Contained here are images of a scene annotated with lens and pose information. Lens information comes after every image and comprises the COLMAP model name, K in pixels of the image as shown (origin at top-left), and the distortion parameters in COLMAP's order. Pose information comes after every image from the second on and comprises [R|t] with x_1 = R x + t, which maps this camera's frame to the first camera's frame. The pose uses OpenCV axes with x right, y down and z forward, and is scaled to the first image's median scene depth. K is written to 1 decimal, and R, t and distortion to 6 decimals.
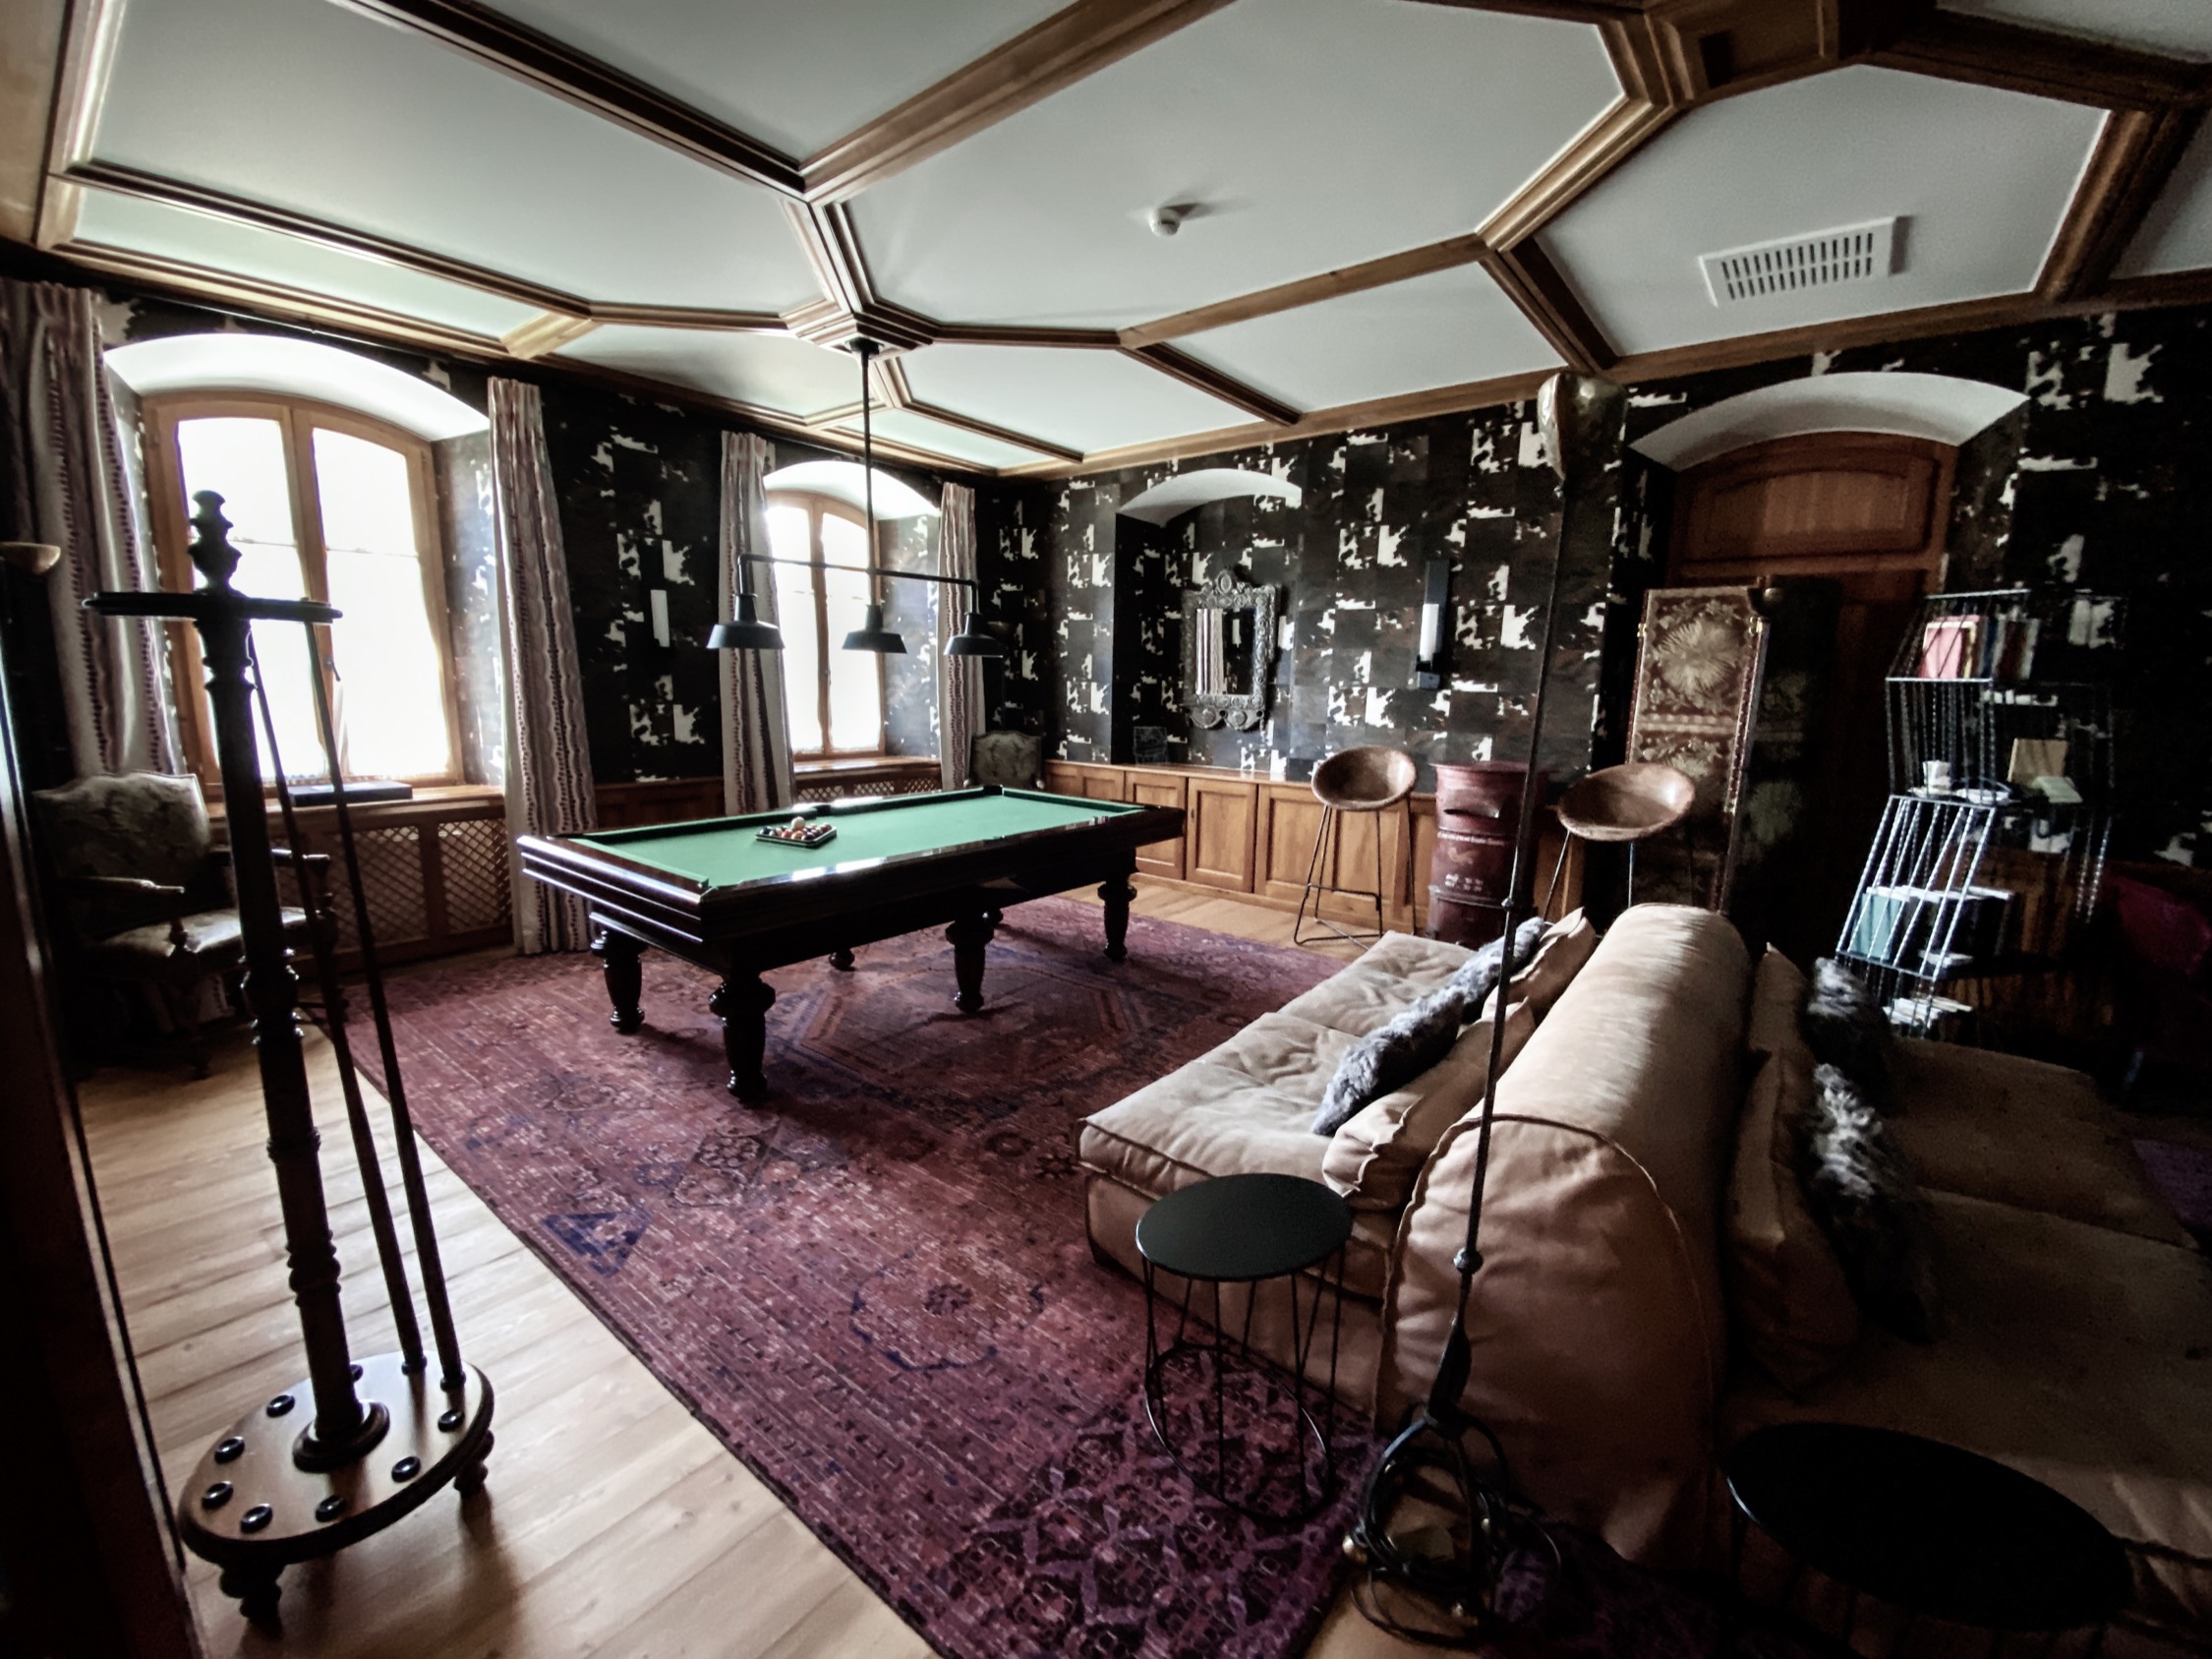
lens RADIAL K [[901.0, 0, 1106.0], [0, 901.0, 829.5], [0, 0, 1]] dist [-0.034522, -0.005963]
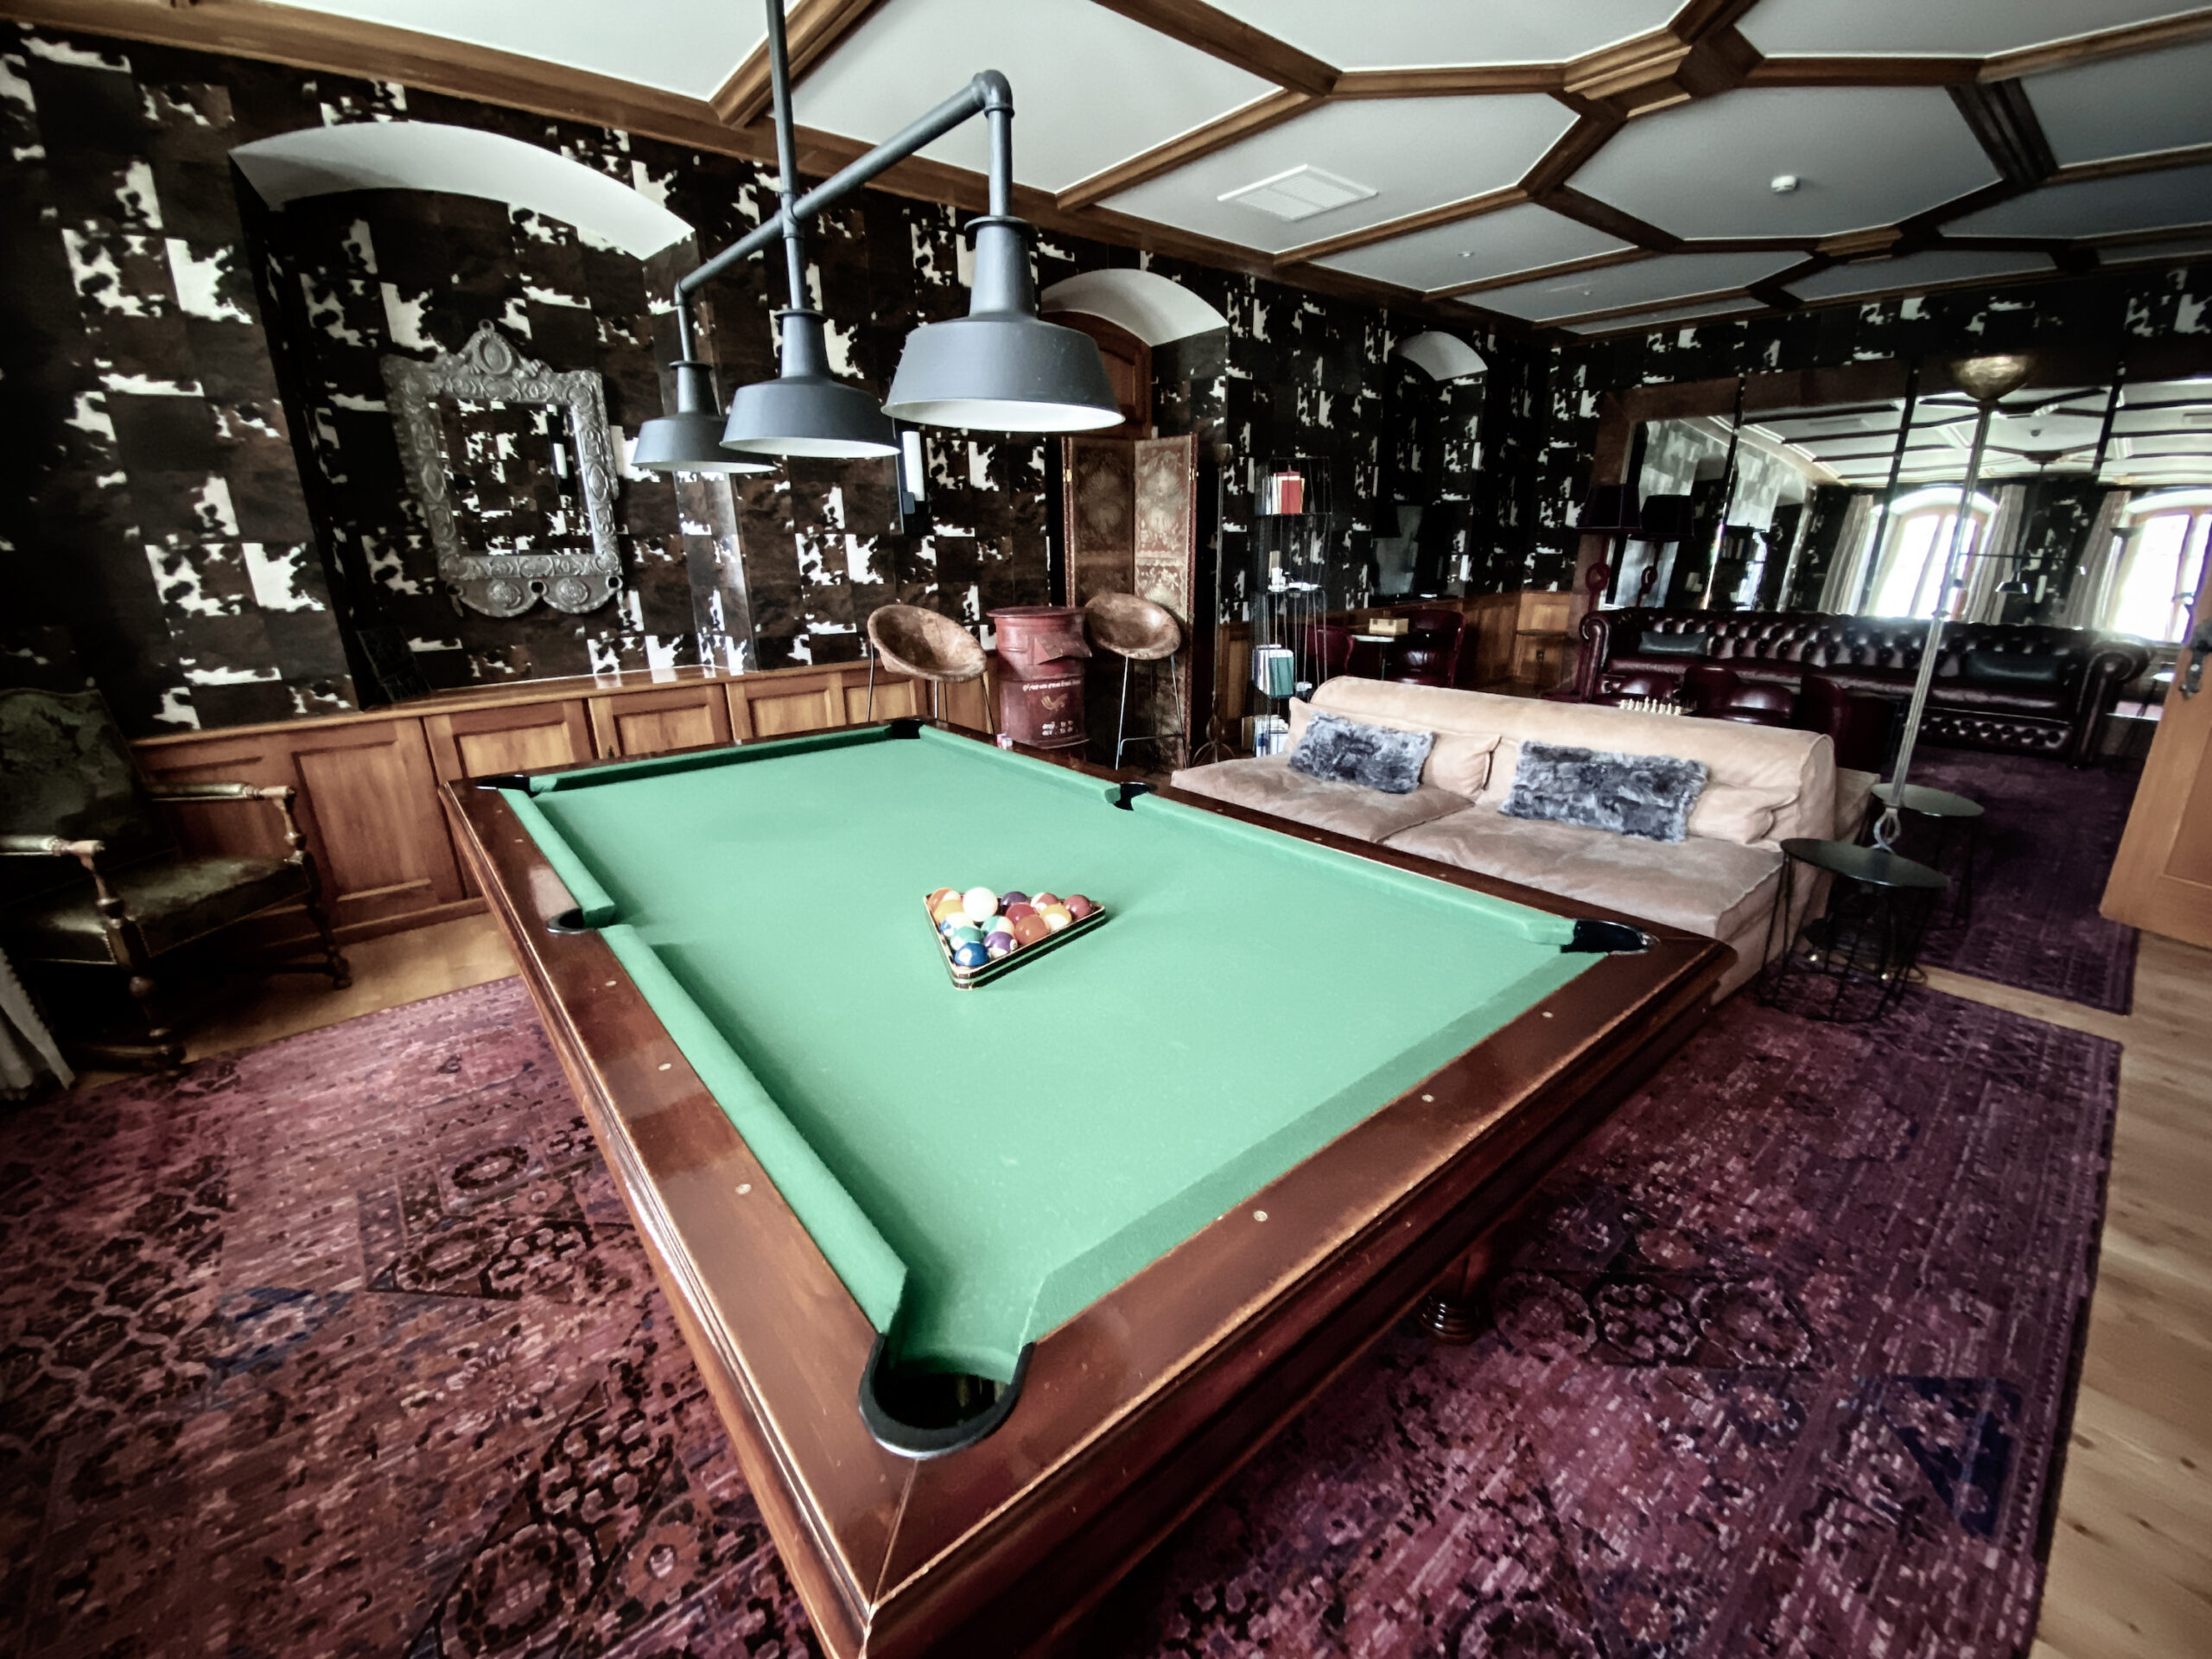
lens RADIAL K [[925.8, 0, 1106.0], [0, 925.8, 829.5], [0, 0, 1]] dist [-0.023011, -0.005759]
pose [[0.184180, -0.304877, 0.934413, -0.532915], [0.169669, 0.946267, 0.275301, -0.101478], [-0.968137, 0.107836, 0.226012, 0.652047]]
